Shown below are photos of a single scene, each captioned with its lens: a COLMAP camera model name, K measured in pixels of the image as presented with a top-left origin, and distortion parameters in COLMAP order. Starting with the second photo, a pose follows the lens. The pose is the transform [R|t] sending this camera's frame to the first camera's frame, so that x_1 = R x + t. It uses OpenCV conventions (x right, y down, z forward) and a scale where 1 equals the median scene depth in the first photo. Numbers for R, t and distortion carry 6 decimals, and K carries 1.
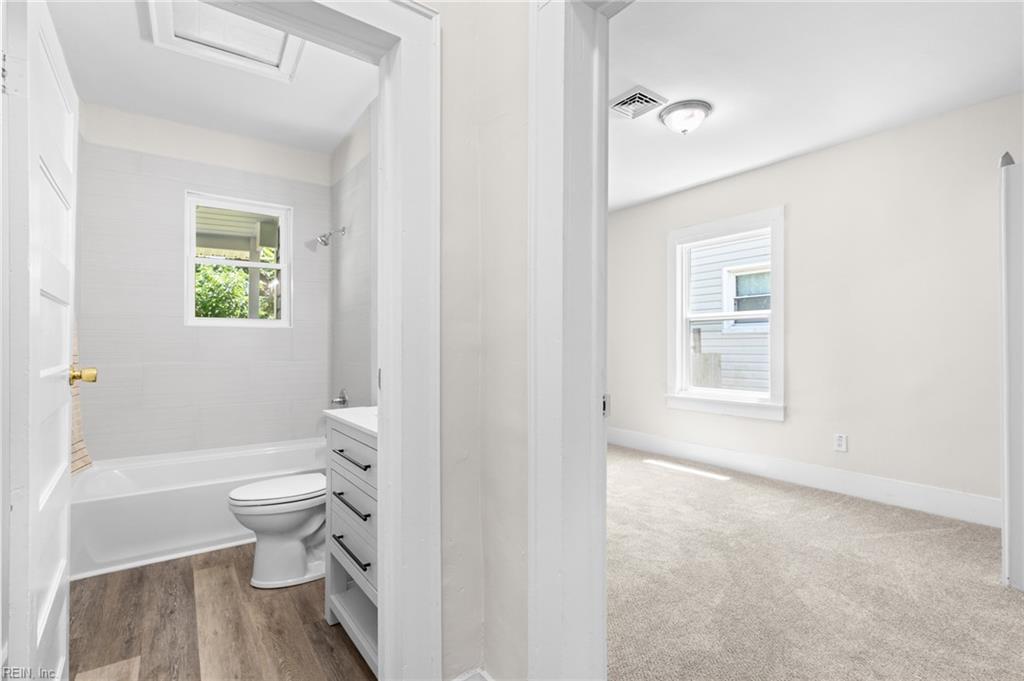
lens RADIAL K [[475.9, 0, 513.0], [0, 475.9, 358.3], [0, 0, 1]] dist [-0.002458, -0.000058]
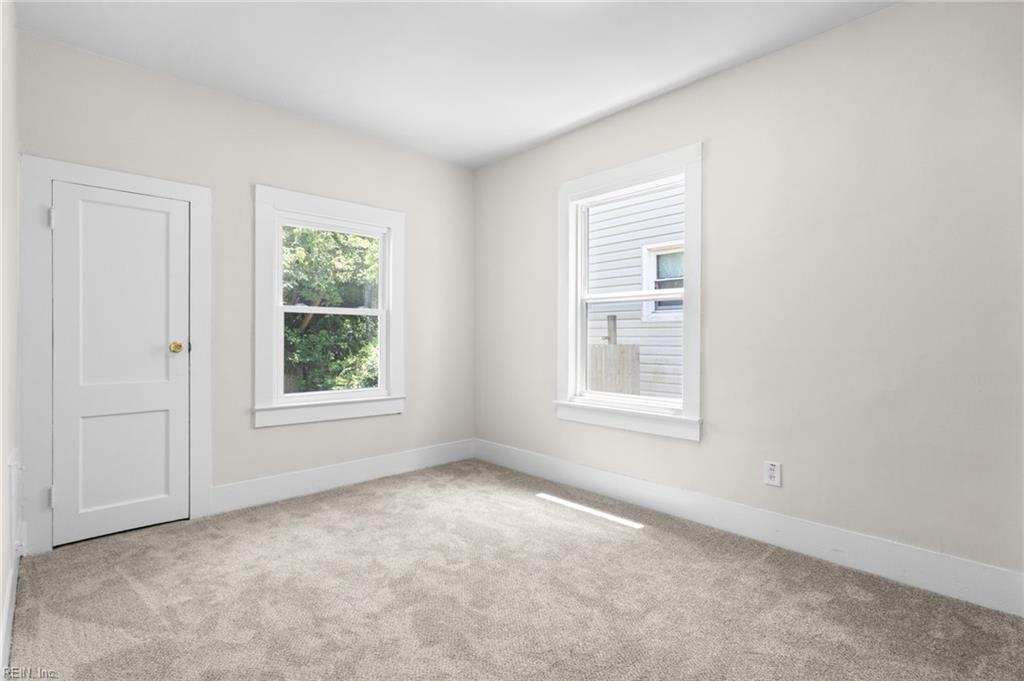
lens RADIAL K [[491.7, 0, 515.2], [0, 491.7, 353.1], [0, 0, 1]] dist [-0.003138, -0.000107]
pose [[0.991194, -0.002236, 0.132399, 0.107294], [0.000857, 0.999945, 0.010469, -0.005325], [-0.132415, -0.010264, 0.991141, 0.165696]]
